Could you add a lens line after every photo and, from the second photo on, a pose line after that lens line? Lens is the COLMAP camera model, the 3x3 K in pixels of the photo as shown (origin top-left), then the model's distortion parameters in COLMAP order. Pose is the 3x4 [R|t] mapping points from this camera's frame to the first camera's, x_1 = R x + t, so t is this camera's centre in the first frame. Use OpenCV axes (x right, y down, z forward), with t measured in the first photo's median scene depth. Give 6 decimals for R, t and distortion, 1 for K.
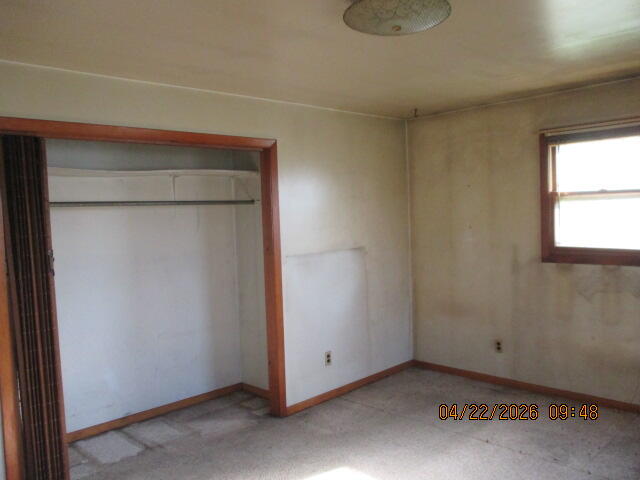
lens RADIAL K [[537.2, 0, 323.4], [0, 537.2, 238.4], [0, 0, 1]] dist [-0.018828, -0.007789]
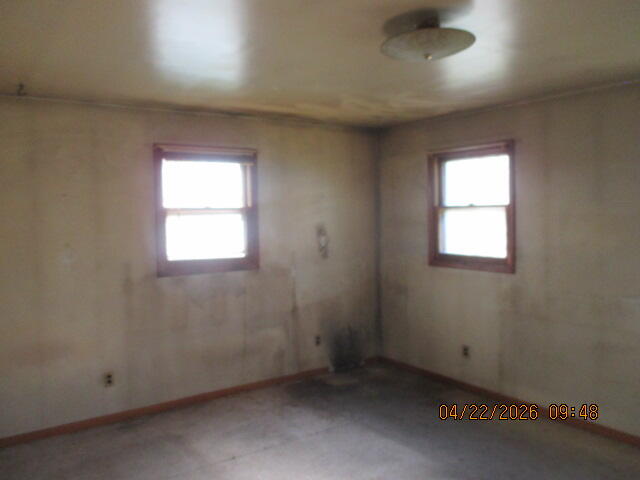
lens RADIAL K [[525.9, 0, 320.0], [0, 525.9, 240.0], [0, 0, 1]] dist [-0.004183, -0.001590]
pose [[0.170287, -0.015871, 0.985267, -0.507463], [0.063601, 0.997962, 0.005083, -0.010804], [-0.983340, 0.061799, 0.170950, 0.546768]]
